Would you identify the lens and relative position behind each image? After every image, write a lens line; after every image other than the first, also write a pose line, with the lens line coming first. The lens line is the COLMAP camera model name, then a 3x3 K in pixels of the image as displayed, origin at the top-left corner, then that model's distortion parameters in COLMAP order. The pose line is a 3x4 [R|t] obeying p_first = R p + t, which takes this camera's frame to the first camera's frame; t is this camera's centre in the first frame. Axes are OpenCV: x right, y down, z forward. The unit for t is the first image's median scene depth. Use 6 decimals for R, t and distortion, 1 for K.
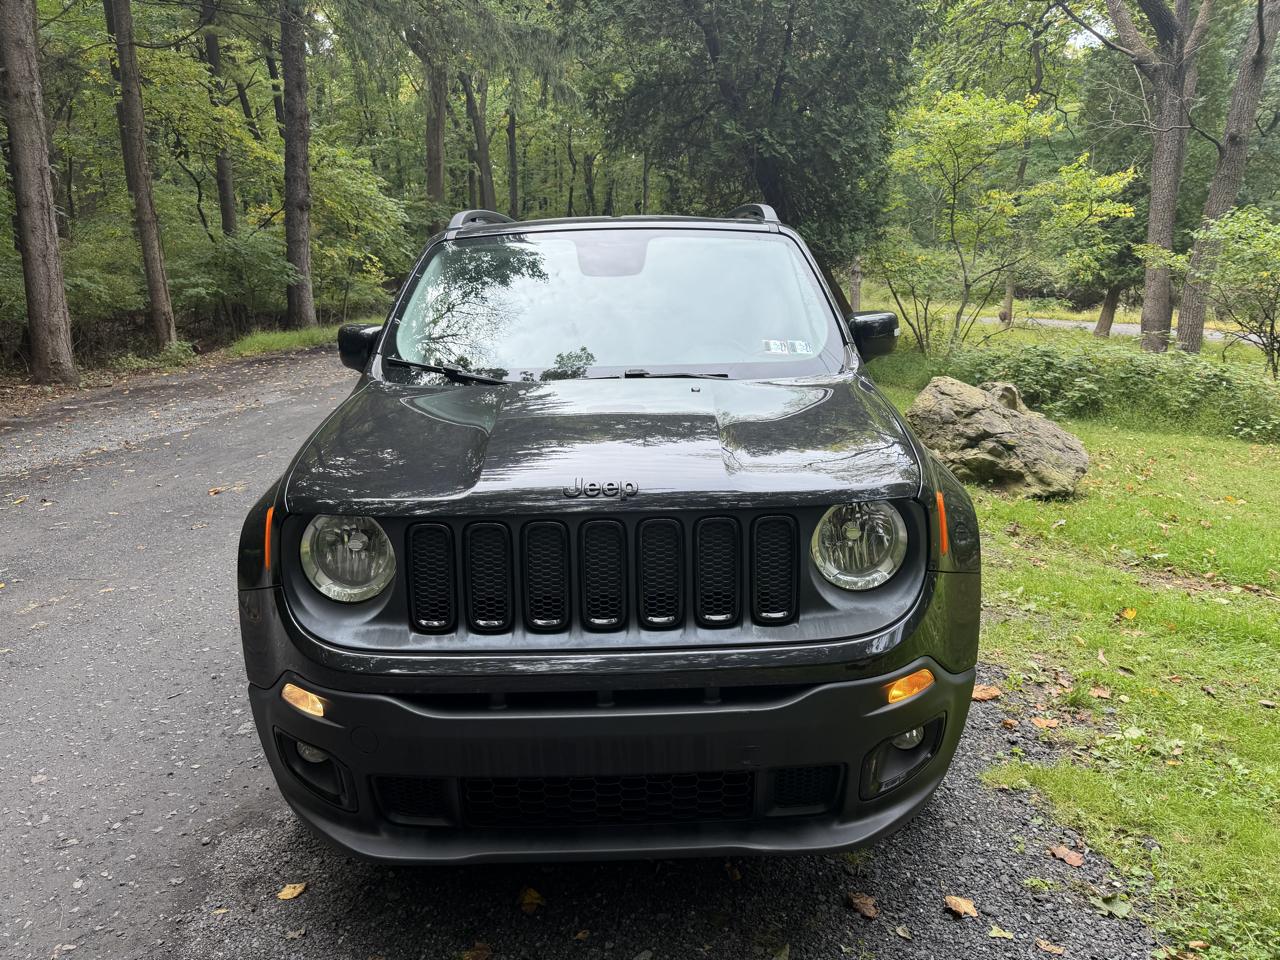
lens RADIAL K [[910.7, 0, 634.4], [0, 910.7, 483.0], [0, 0, 1]] dist [0.005492, -0.017306]
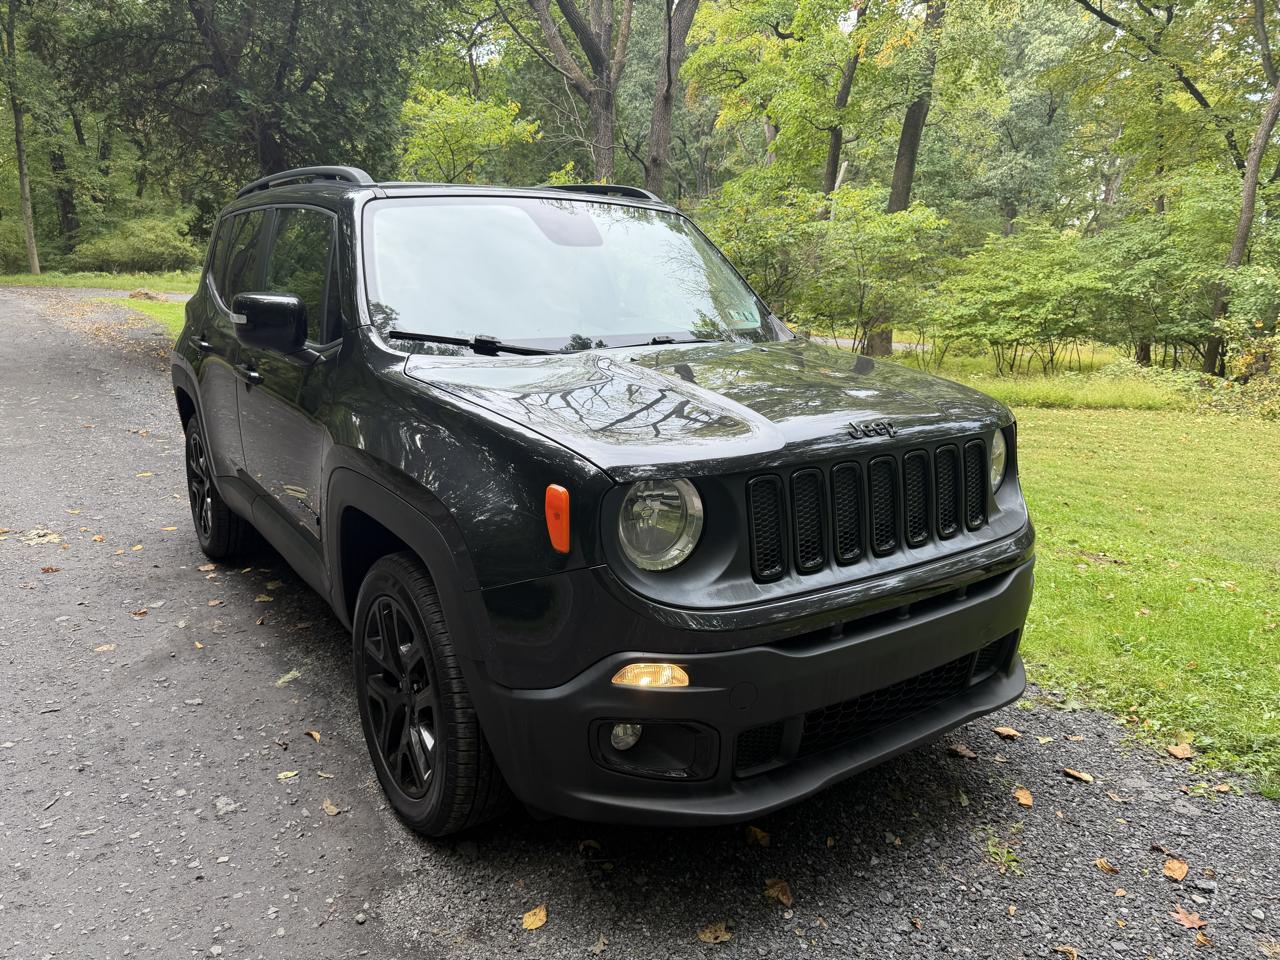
lens RADIAL K [[910.7, 0, 642.4], [0, 910.7, 484.0], [0, 0, 1]] dist [0.005492, -0.017306]
pose [[0.816024, -0.105353, 0.568336, -0.250231], [0.101044, 0.994109, 0.039199, 0.000088], [-0.569118, 0.025439, 0.821862, 0.064404]]
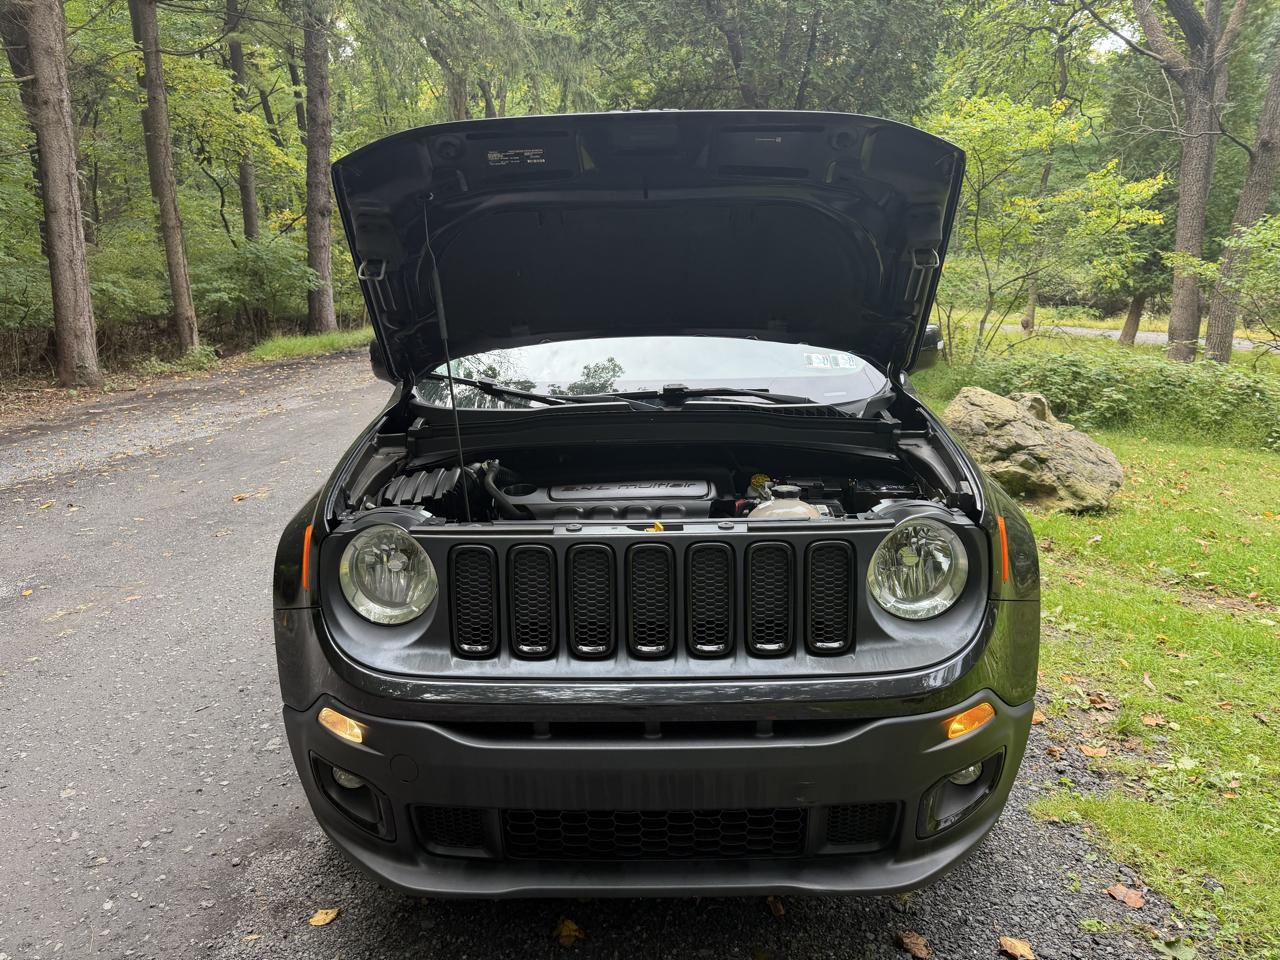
lens RADIAL K [[910.7, 0, 624.7], [0, 910.7, 485.4], [0, 0, 1]] dist [0.005492, -0.017306]
pose [[0.999628, 0.008875, -0.025785, -0.010632], [-0.008957, 0.999955, -0.003059, -0.004932], [0.025757, 0.003289, 0.999663, 0.009761]]
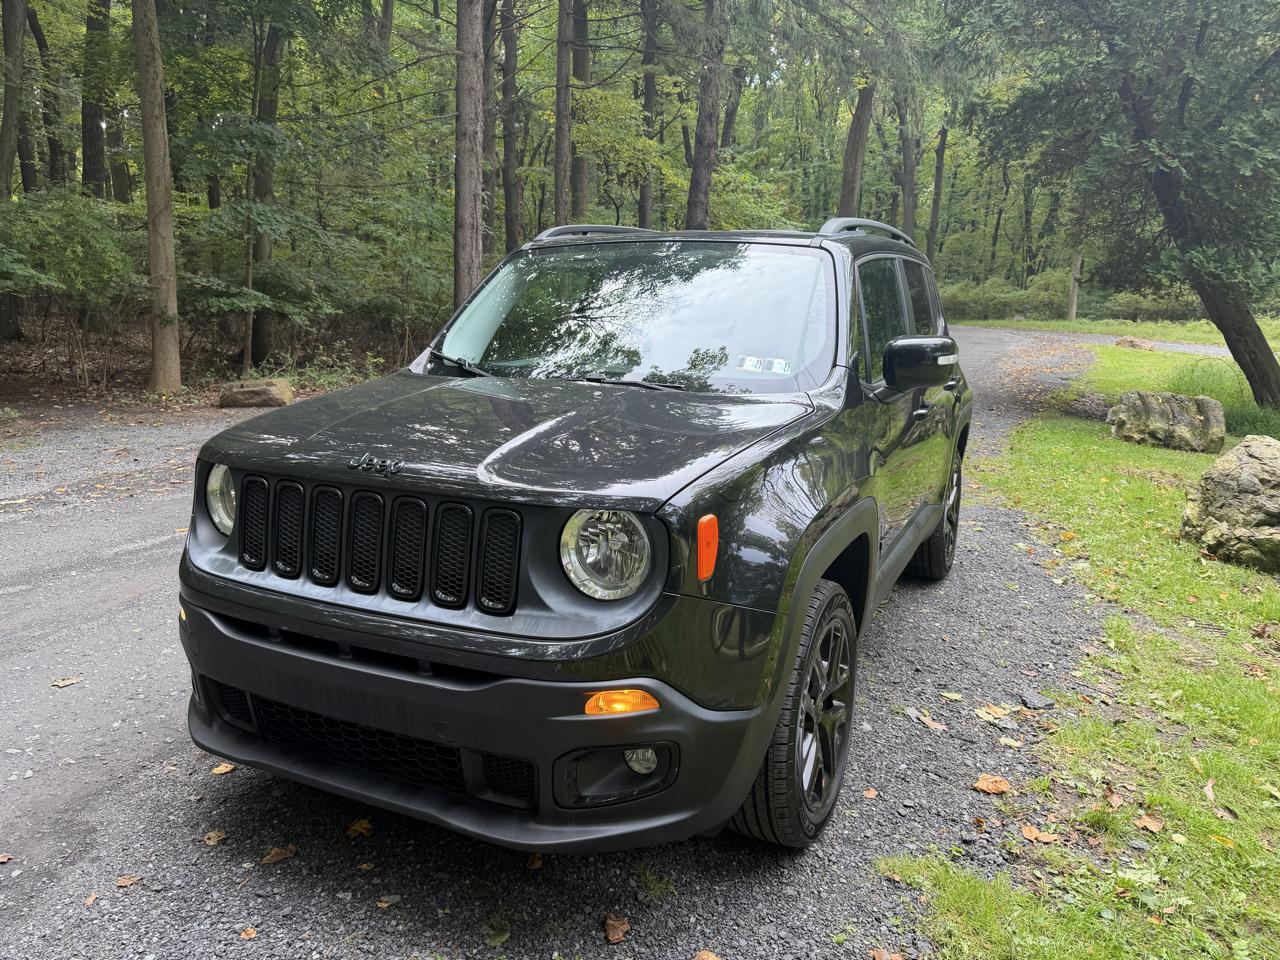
lens RADIAL K [[910.7, 0, 624.5], [0, 910.7, 491.3], [0, 0, 1]] dist [0.005492, -0.017306]
pose [[0.896217, 0.125567, -0.425475, 0.196635], [-0.132125, 0.991131, 0.014197, -0.004847], [0.423484, 0.043492, 0.904859, 0.032440]]
